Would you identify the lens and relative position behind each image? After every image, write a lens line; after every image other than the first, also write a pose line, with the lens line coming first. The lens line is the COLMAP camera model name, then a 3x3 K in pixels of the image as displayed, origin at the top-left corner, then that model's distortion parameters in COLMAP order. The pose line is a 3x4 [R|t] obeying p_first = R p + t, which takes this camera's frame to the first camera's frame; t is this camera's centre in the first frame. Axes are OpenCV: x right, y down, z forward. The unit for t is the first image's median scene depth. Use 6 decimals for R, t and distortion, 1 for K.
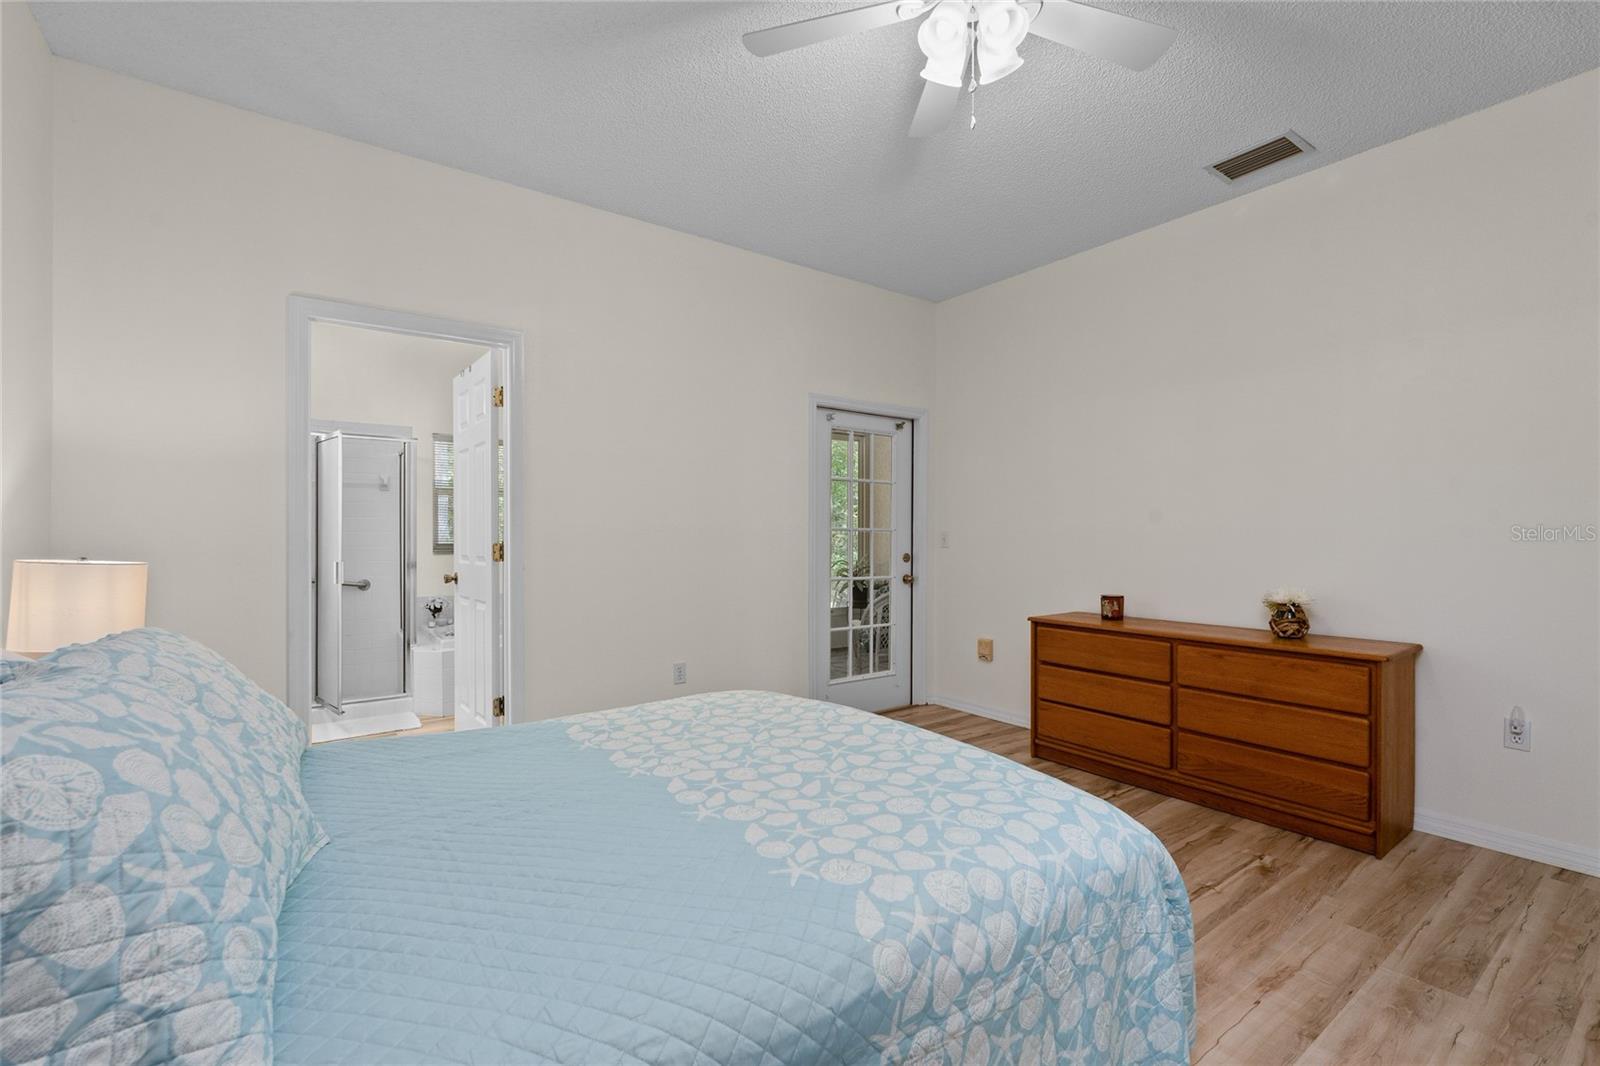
lens RADIAL K [[702.3, 0, 792.8], [0, 702.3, 534.7], [0, 0, 1]] dist [-0.002994, -0.000188]
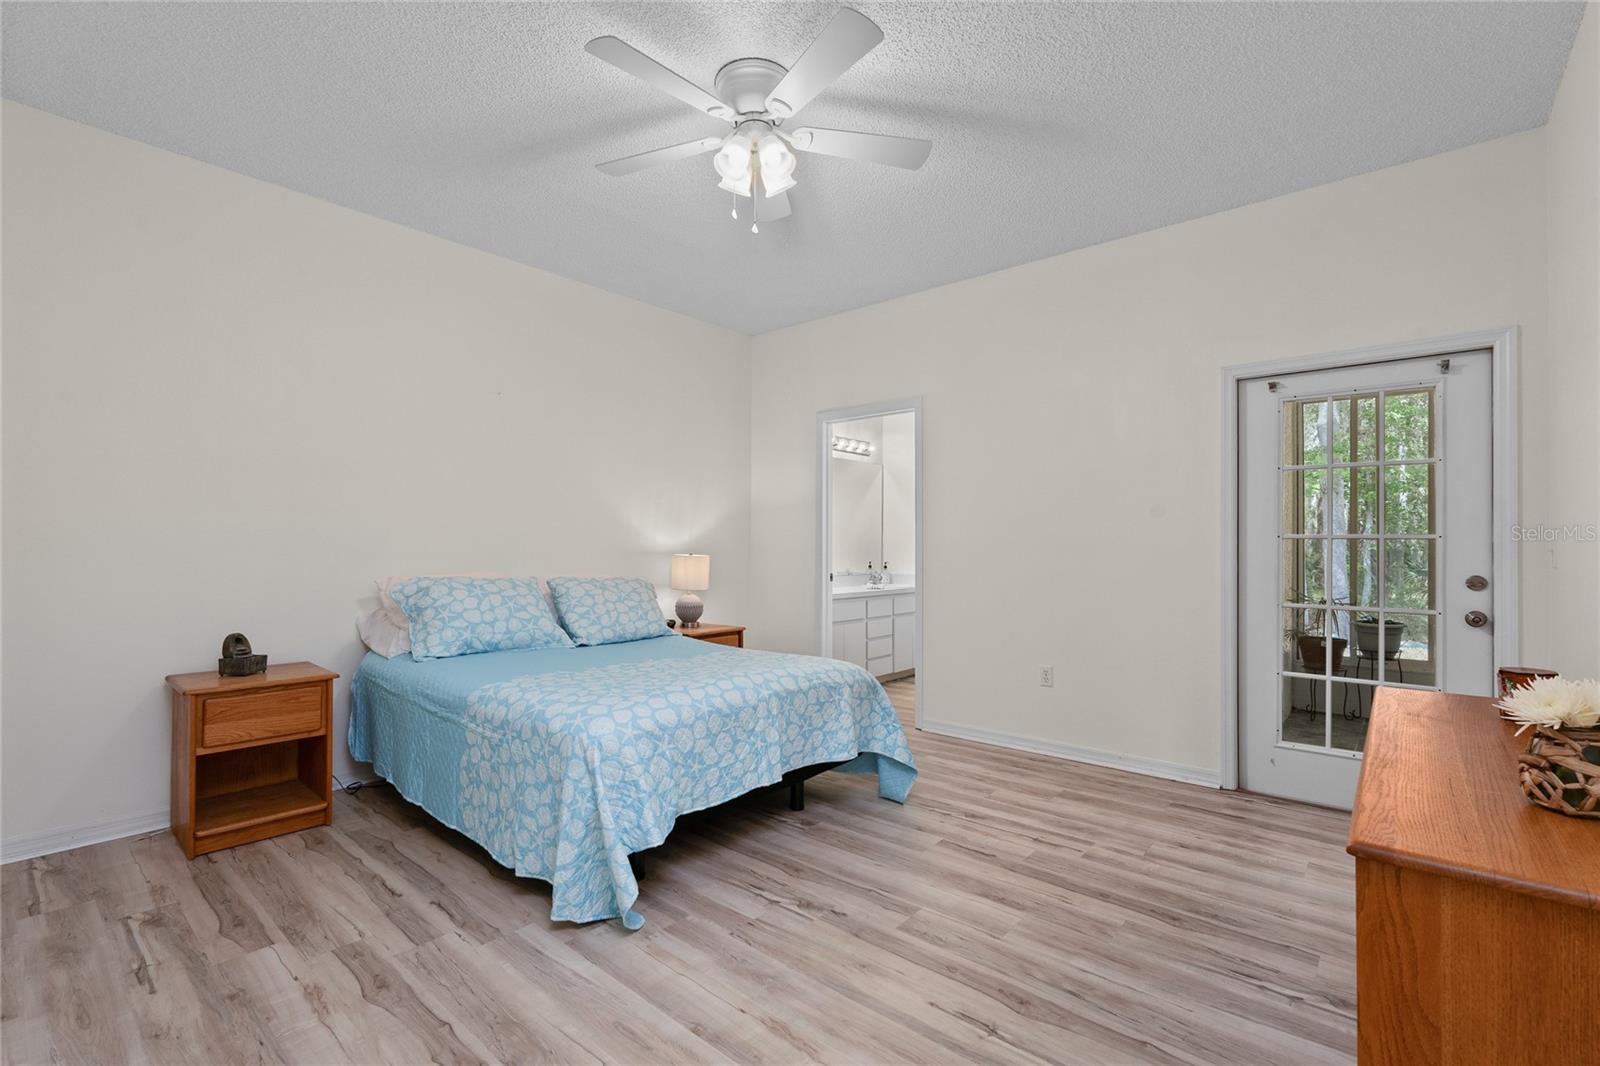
lens RADIAL K [[702.3, 0, 794.6], [0, 702.3, 537.3], [0, 0, 1]] dist [-0.002994, -0.000188]
pose [[0.225893, -0.009750, -0.974103, 0.659869], [-0.000704, 0.999948, -0.010172, 0.000277], [0.974152, 0.002984, 0.225875, 0.334529]]
